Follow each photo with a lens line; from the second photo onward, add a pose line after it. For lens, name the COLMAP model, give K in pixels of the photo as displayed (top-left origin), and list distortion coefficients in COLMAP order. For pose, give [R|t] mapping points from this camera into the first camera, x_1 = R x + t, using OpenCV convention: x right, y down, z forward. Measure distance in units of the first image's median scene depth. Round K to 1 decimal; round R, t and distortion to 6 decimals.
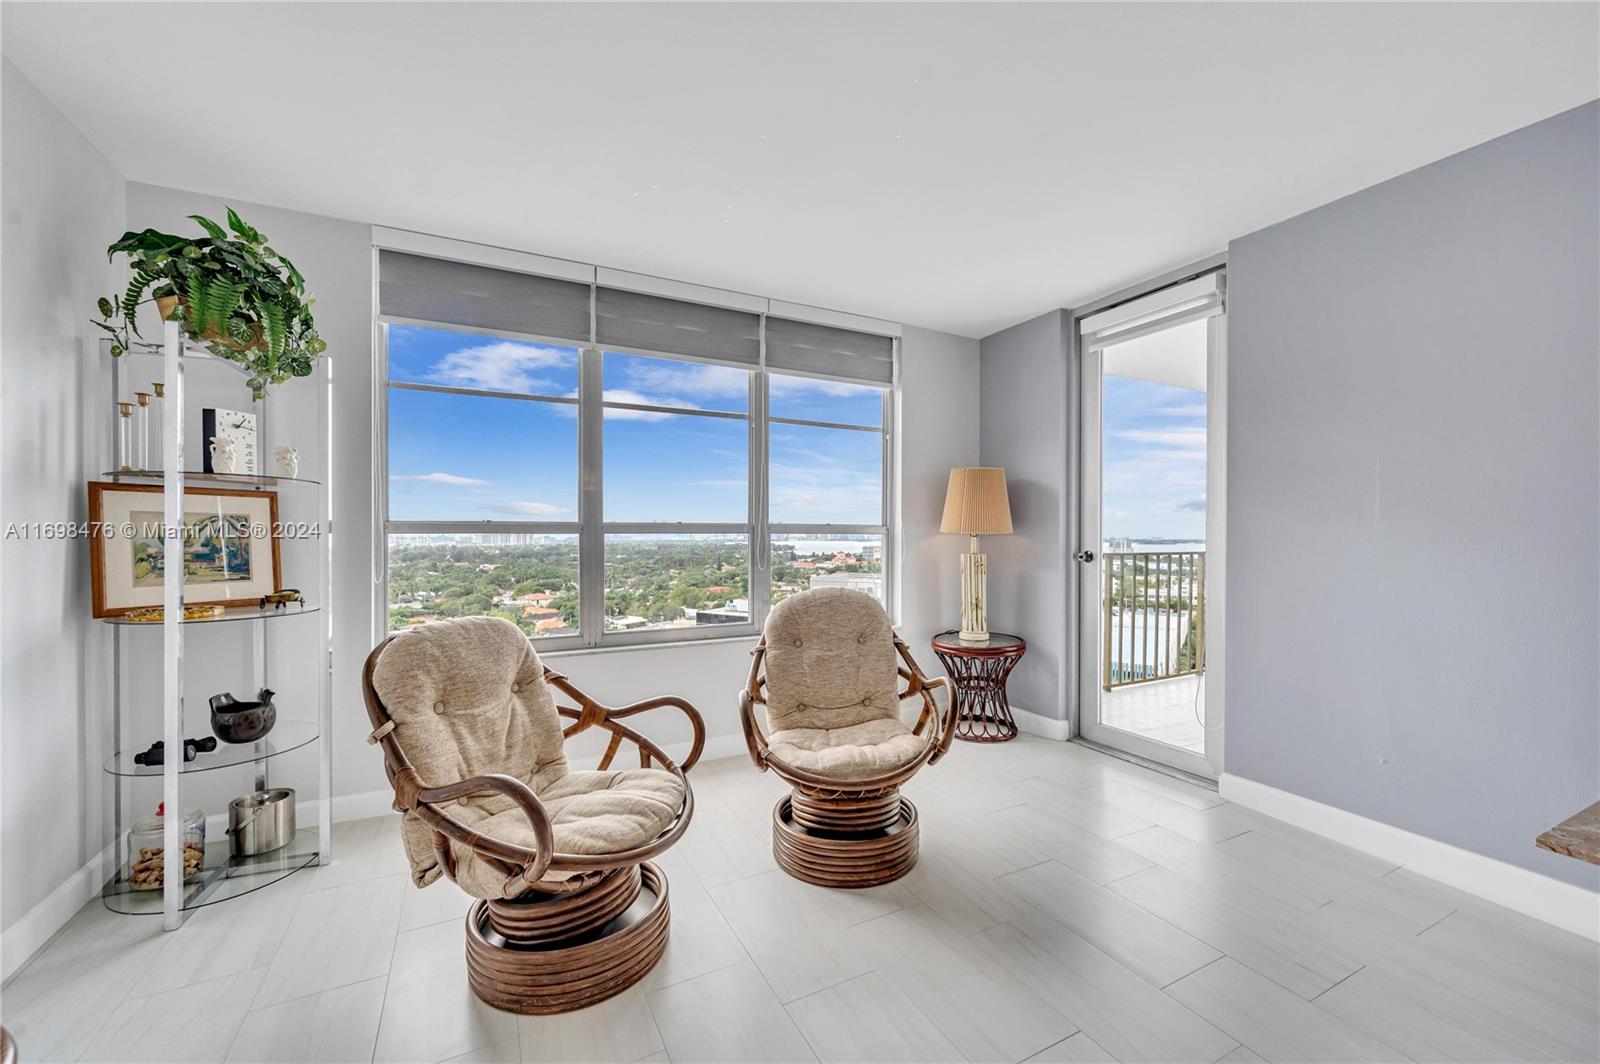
lens RADIAL K [[635.5, 0, 807.6], [0, 635.5, 536.2], [0, 0, 1]] dist [-0.002251, -0.001336]
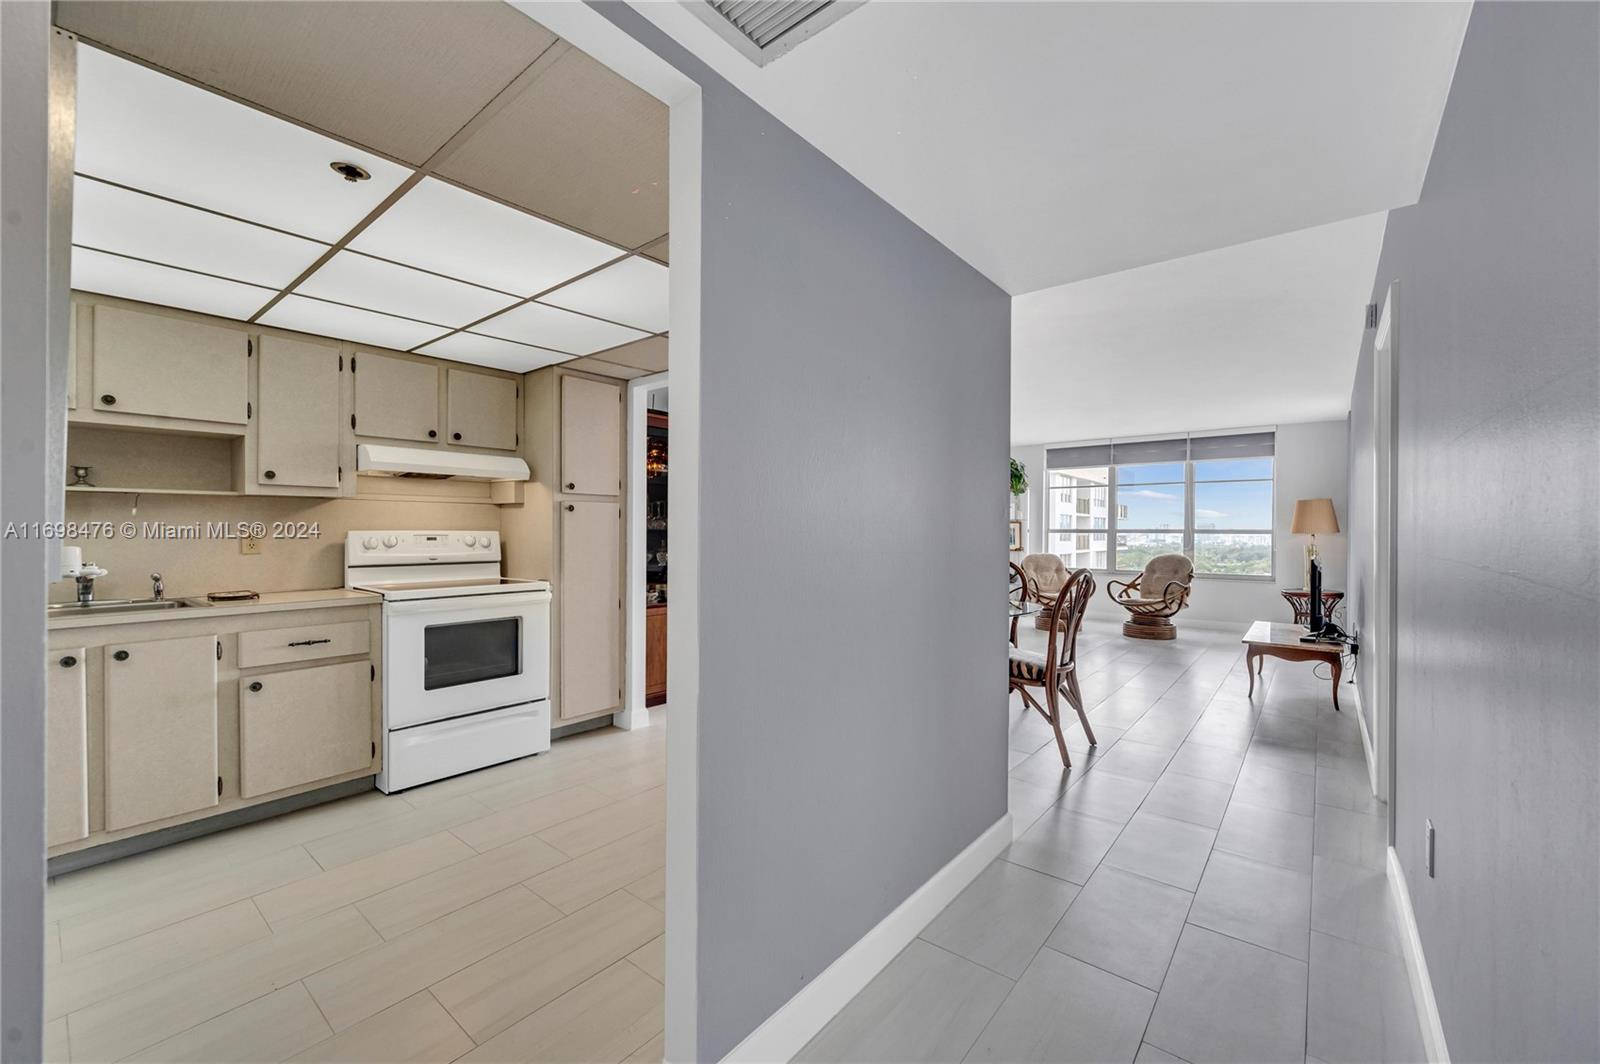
lens RADIAL K [[635.5, 0, 804.1], [0, 635.5, 530.8], [0, 0, 1]] dist [-0.002251, -0.001336]
pose [[0.397689, 0.000439, -0.917520, 2.126561], [-0.009739, 0.999946, -0.003743, 0.010855], [0.917468, 0.010424, 0.397672, -1.693528]]
